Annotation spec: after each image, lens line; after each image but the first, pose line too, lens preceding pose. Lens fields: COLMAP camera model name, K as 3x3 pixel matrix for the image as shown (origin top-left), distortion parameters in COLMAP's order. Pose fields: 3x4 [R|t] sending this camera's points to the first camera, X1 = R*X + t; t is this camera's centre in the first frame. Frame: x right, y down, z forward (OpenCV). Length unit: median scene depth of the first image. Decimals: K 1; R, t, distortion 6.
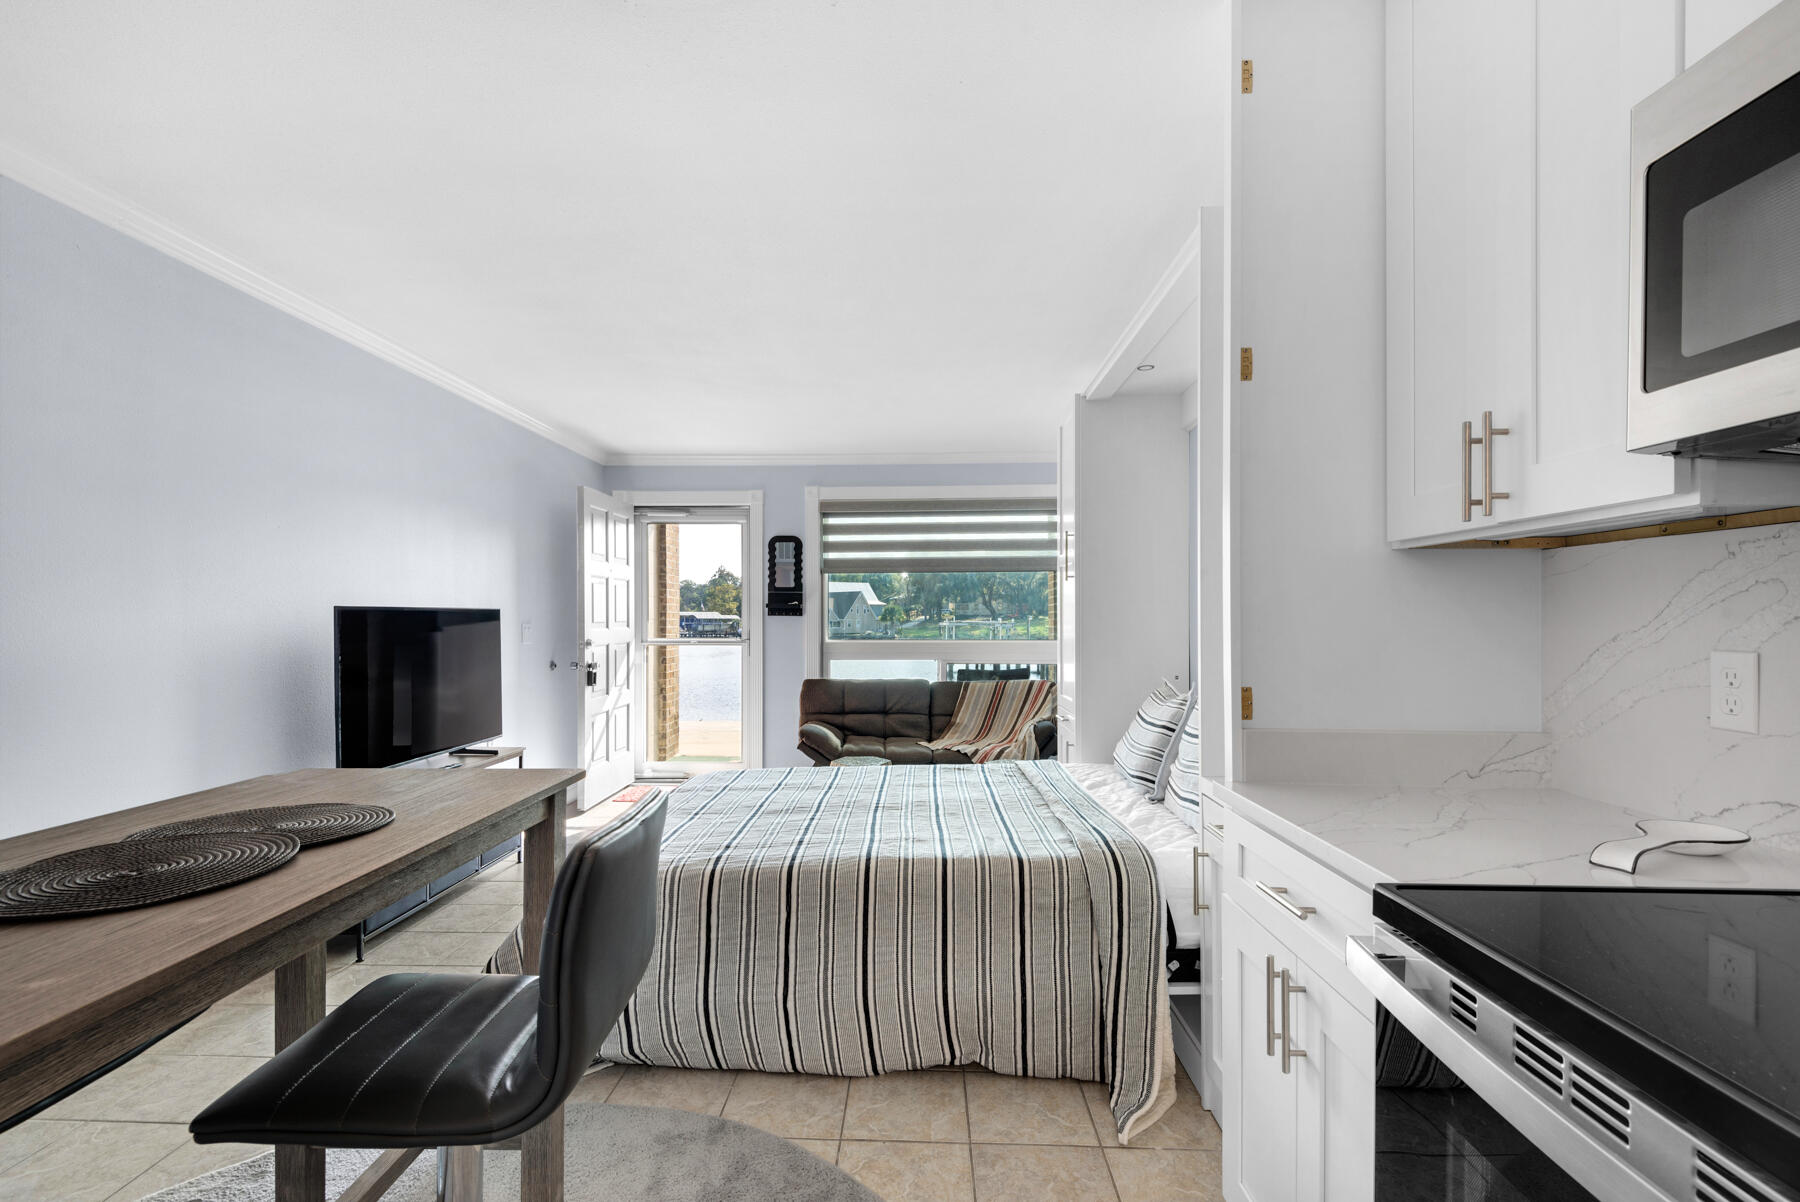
lens RADIAL K [[825.3, 0, 895.6], [0, 825.3, 619.3], [0, 0, 1]] dist [0.010175, -0.000664]
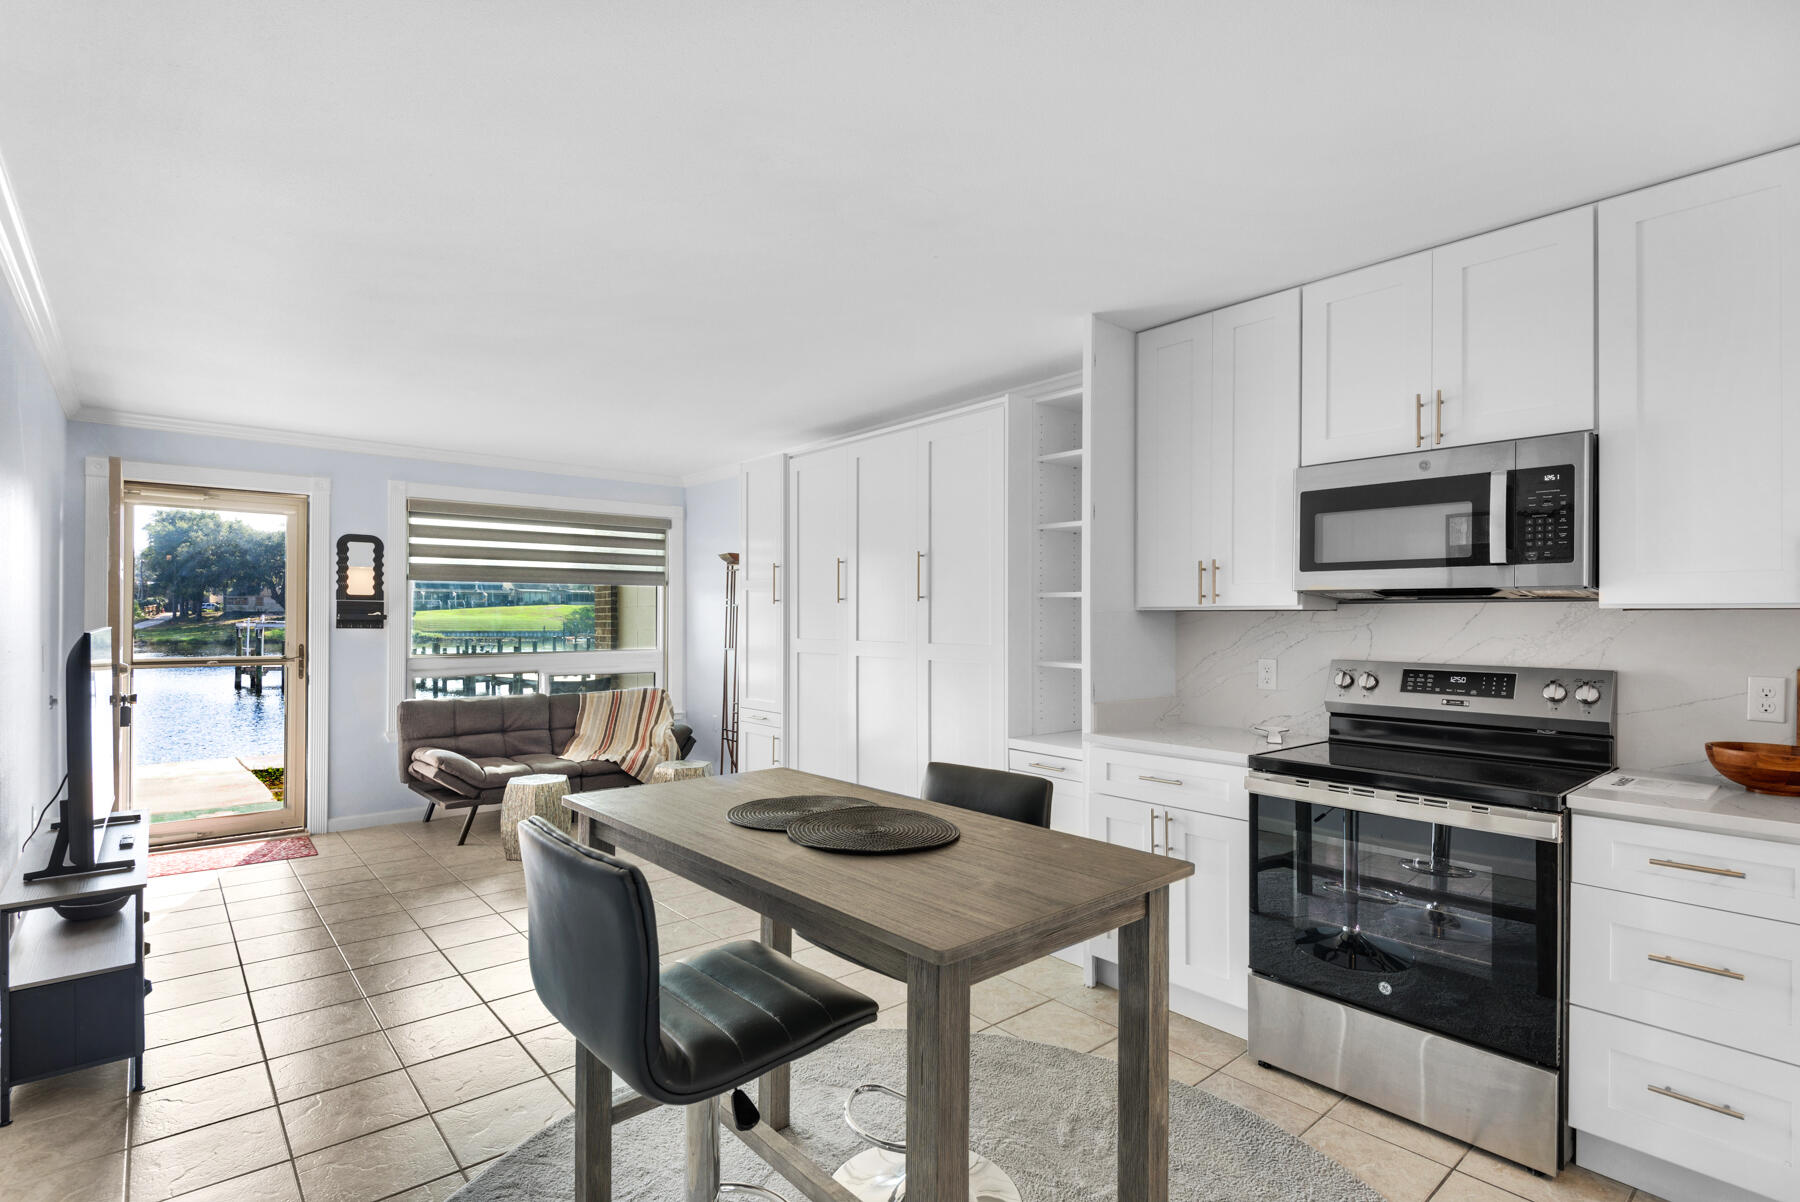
lens RADIAL K [[868.7, 0, 906.0], [0, 868.7, 613.5], [0, 0, 1]] dist [-0.002882, -0.000574]
pose [[0.731603, 0.004639, 0.681715, -0.332072], [-0.001875, 0.999987, -0.004793, -0.016380], [-0.681728, 0.002228, 0.731602, -0.040287]]
